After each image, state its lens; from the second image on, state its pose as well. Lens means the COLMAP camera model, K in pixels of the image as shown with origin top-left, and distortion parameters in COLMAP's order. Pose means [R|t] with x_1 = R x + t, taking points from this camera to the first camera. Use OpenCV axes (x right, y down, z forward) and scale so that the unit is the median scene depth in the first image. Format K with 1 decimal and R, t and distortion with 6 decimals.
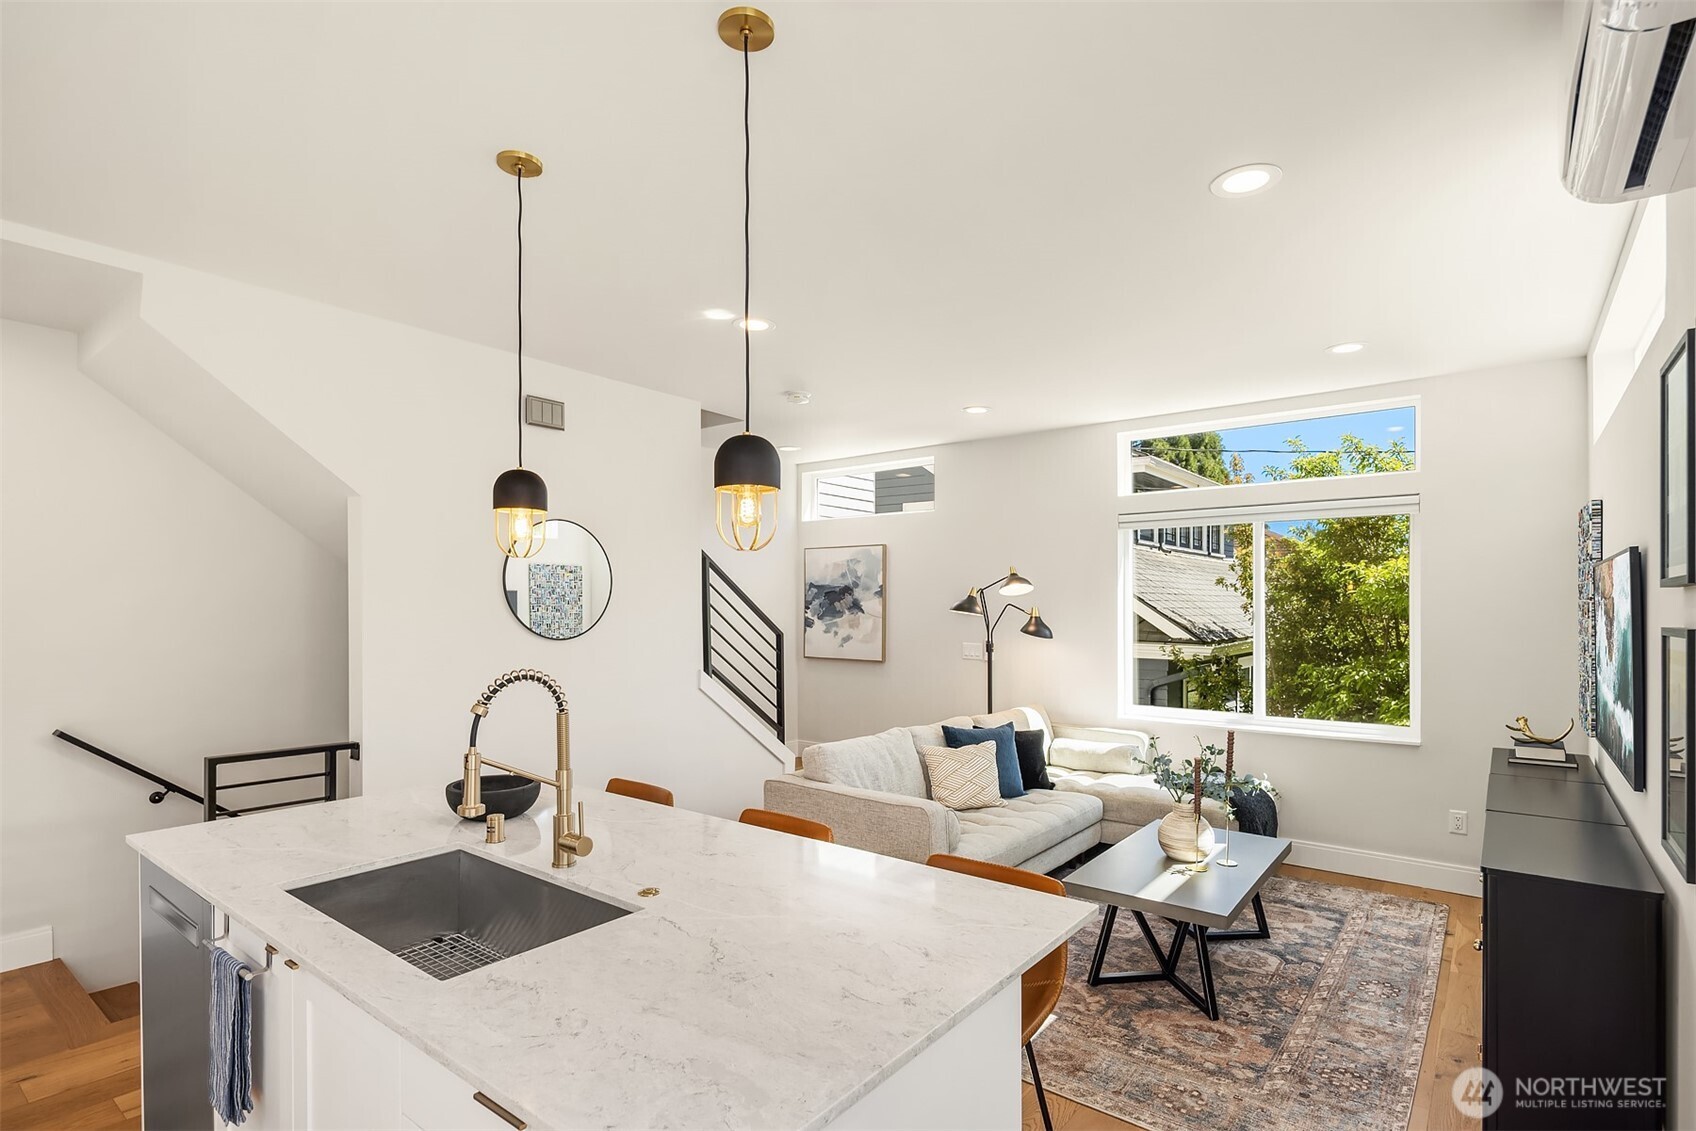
lens RADIAL K [[843.7, 0, 850.0], [0, 843.7, 596.2], [0, 0, 1]] dist [0.007214, 0.001902]
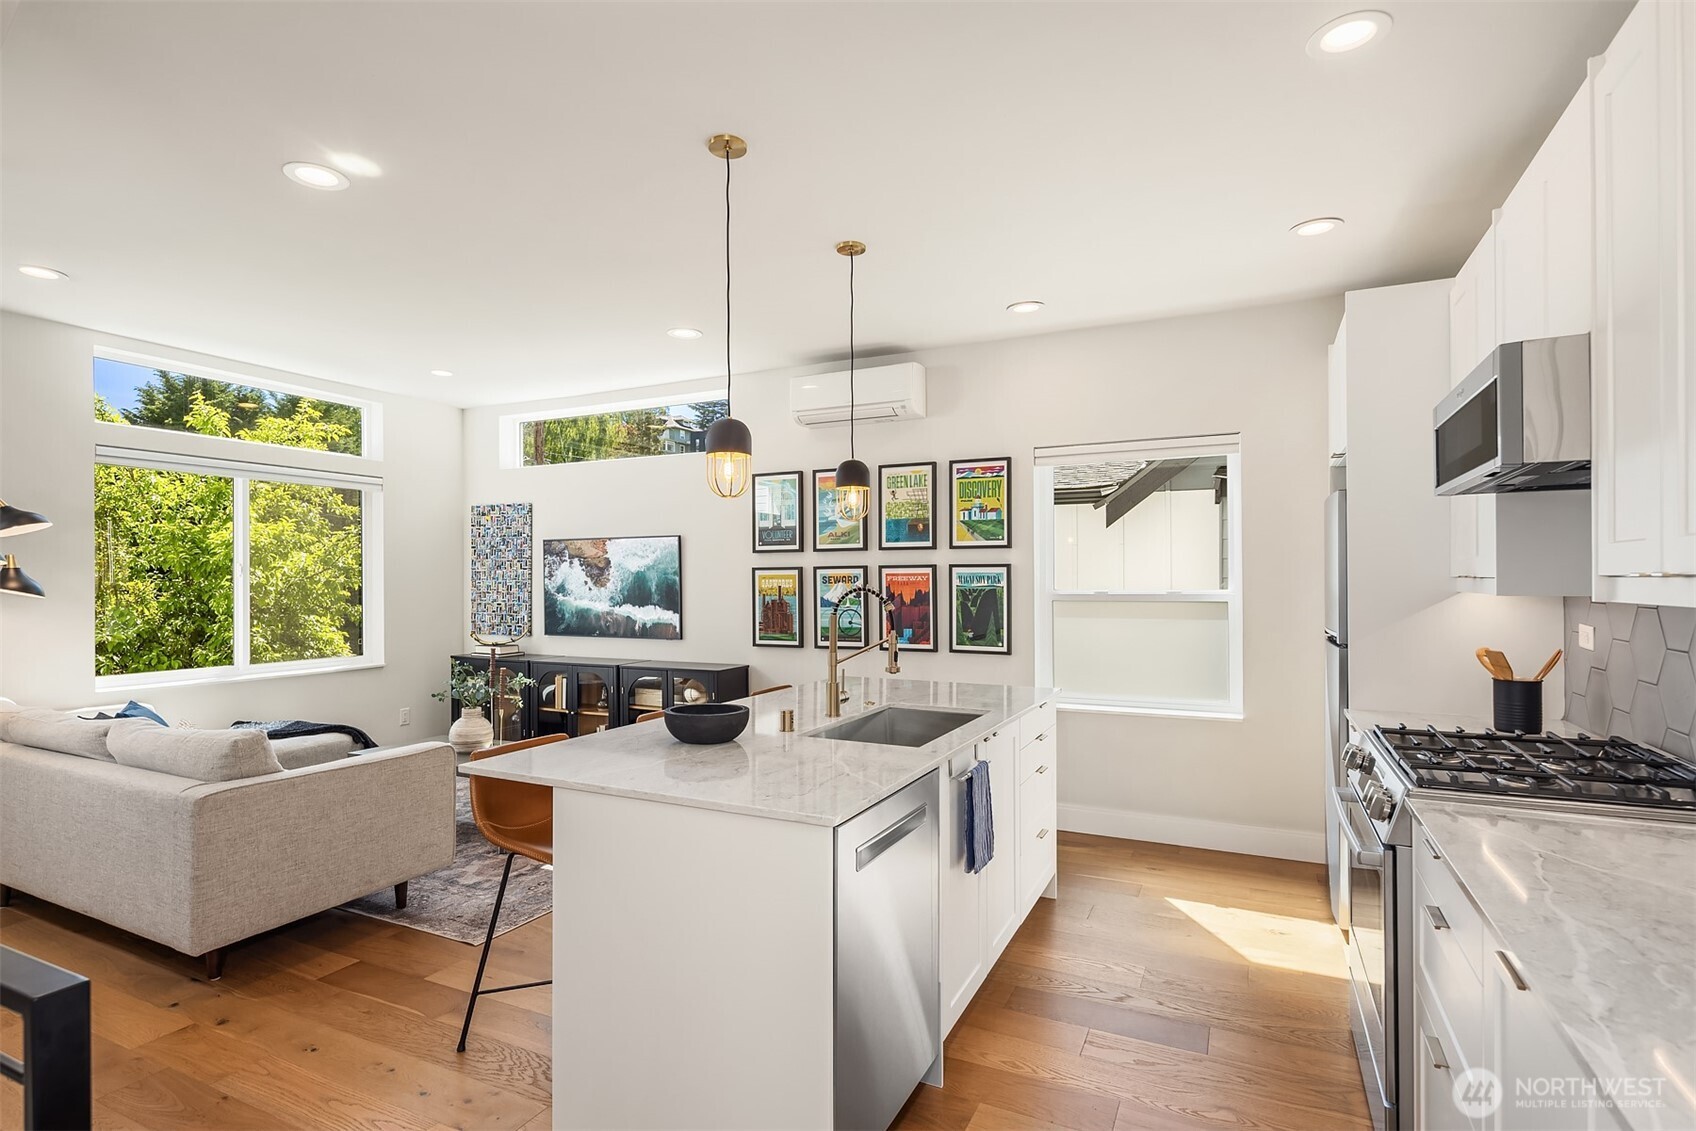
lens RADIAL K [[843.7, 0, 850.4], [0, 843.7, 574.8], [0, 0, 1]] dist [0.007214, 0.001902]
pose [[-0.197800, 0.002422, 0.980239, -0.693060], [-0.013253, 0.999899, -0.005145, 0.026840], [-0.980153, -0.014009, -0.197748, 0.488606]]
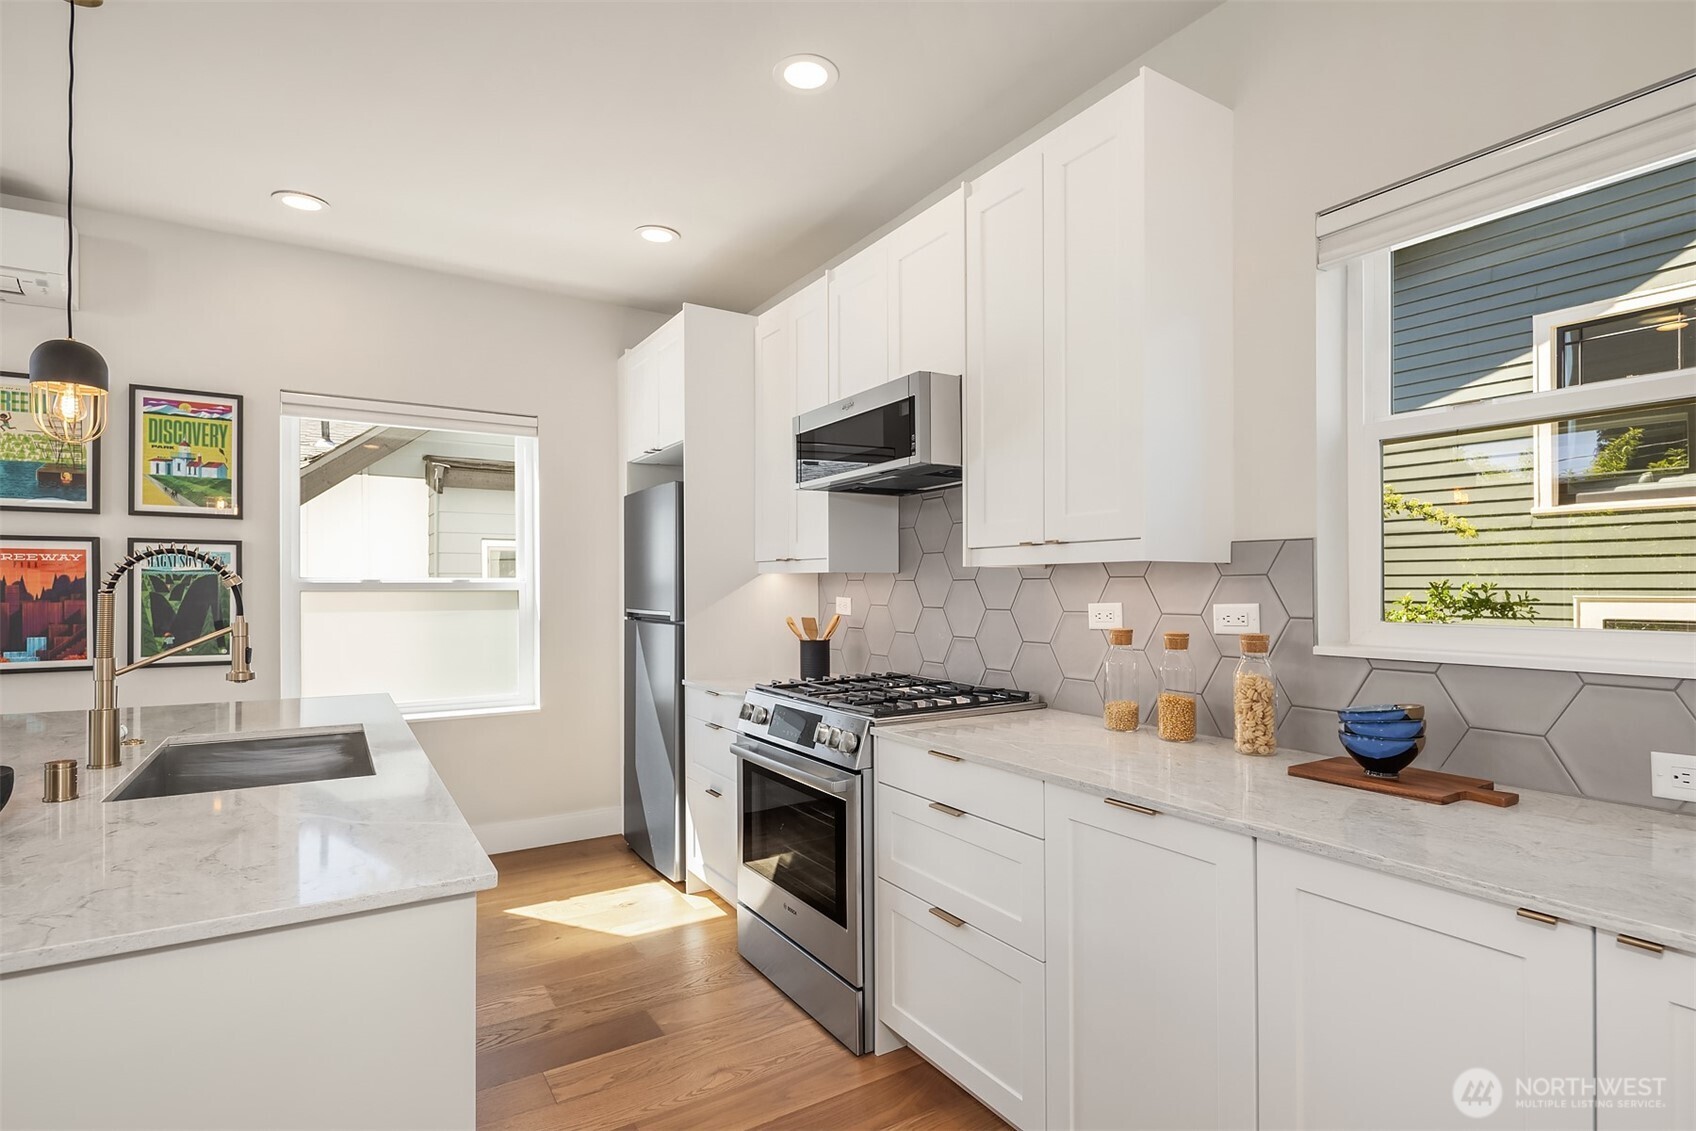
lens RADIAL K [[843.7, 0, 834.2], [0, 843.7, 589.0], [0, 0, 1]] dist [0.007214, 0.001902]
pose [[-0.932759, -0.004043, 0.360477, -0.517771], [-0.010197, 0.999833, -0.015172, 0.051897], [-0.360355, -0.017828, -0.932645, 0.599889]]
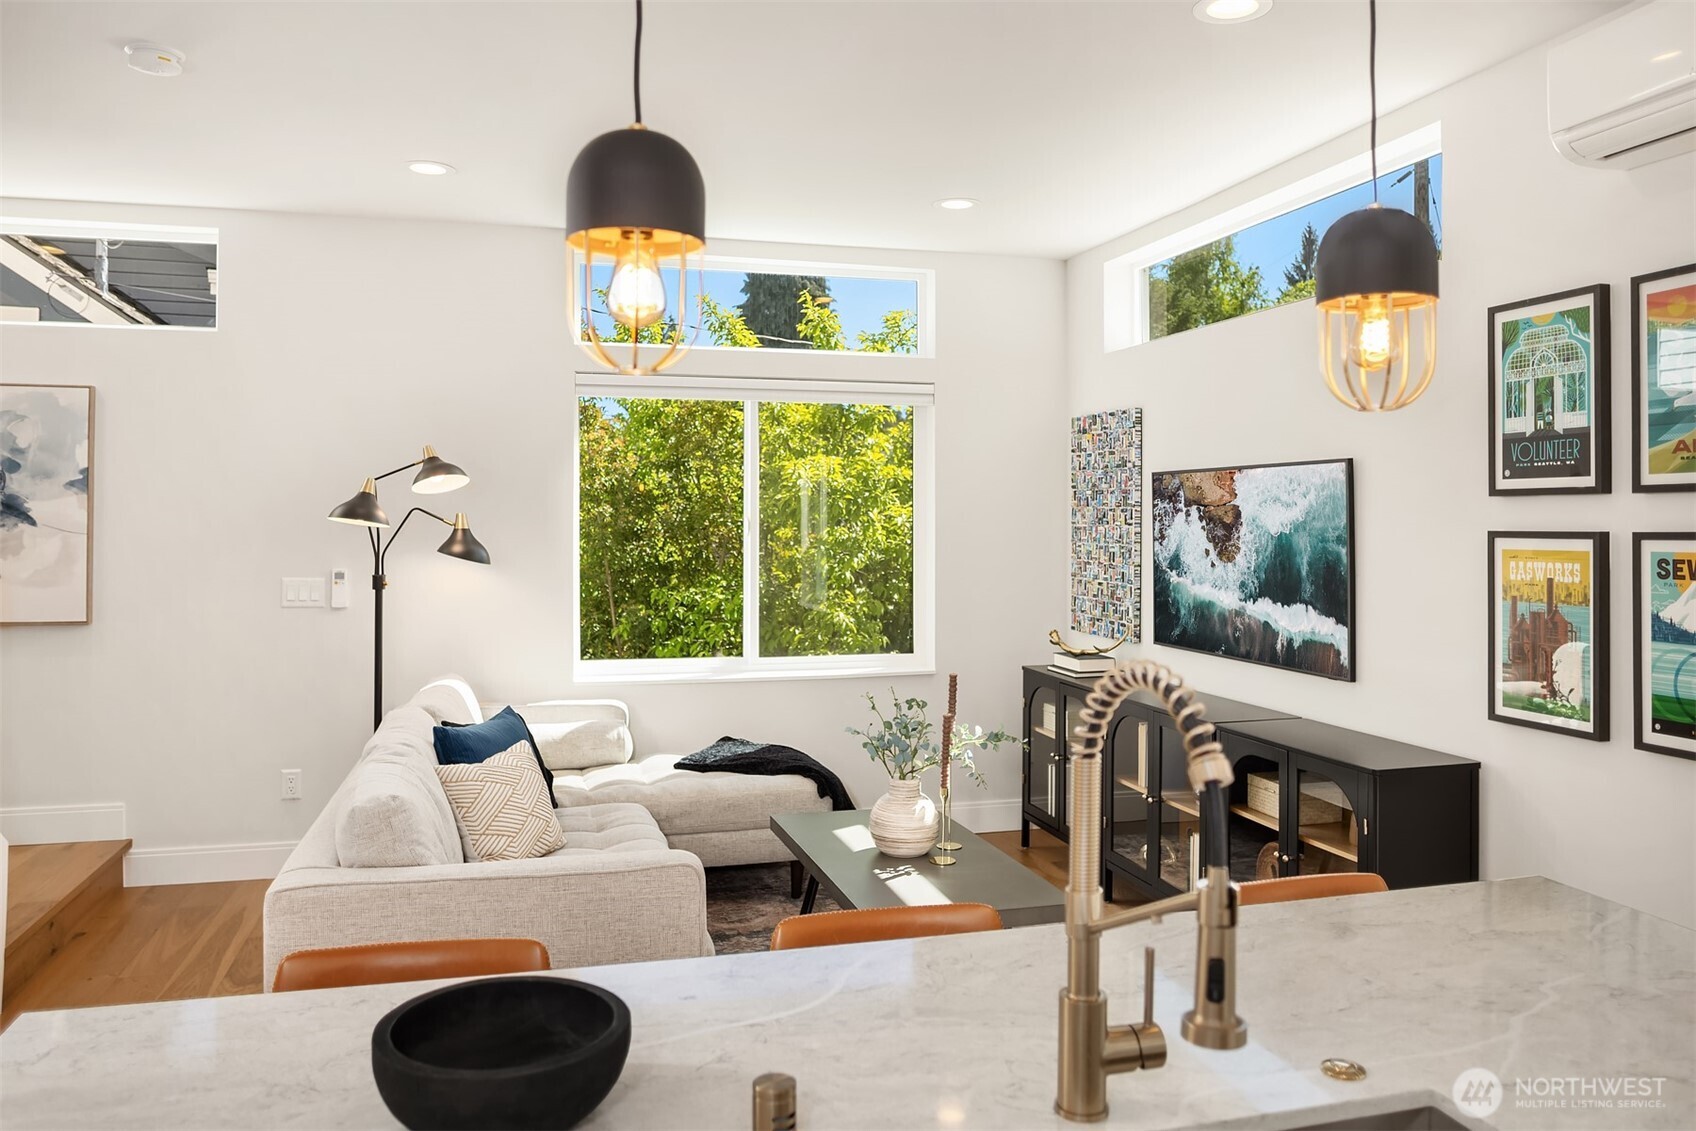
lens RADIAL K [[1222.2, 0, 846.6], [0, 1222.2, 519.4], [0, 0, 1]] dist [-0.036747, 0.018161]
pose [[0.604704, -0.003180, 0.796444, -0.342256], [-0.011858, 0.999845, 0.012995, 0.003359], [-0.796362, -0.017302, 0.604573, 0.281833]]
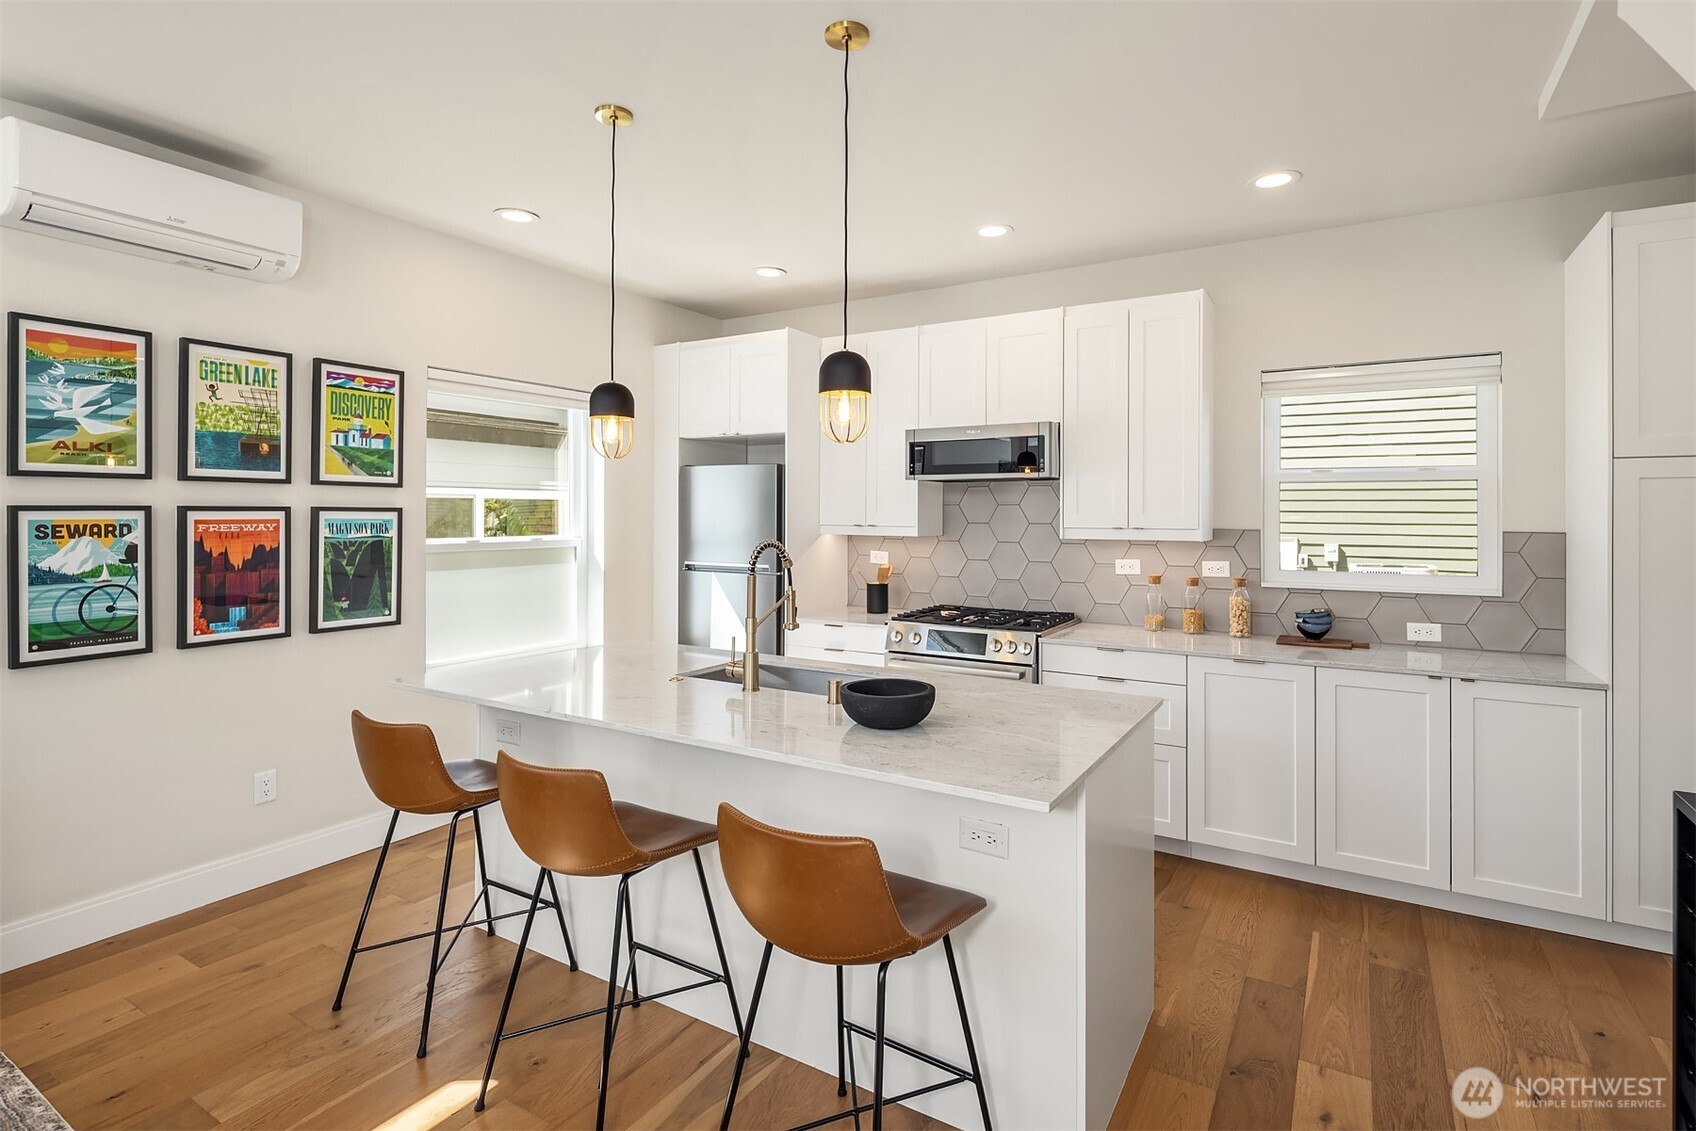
lens RADIAL K [[843.7, 0, 841.8], [0, 843.7, 516.8], [0, 0, 1]] dist [0.007214, 0.001902]
pose [[-0.994976, -0.007901, -0.099801, -0.129845], [-0.006570, 0.999885, -0.013659, 0.022846], [0.099898, -0.012934, -0.994914, 0.895686]]
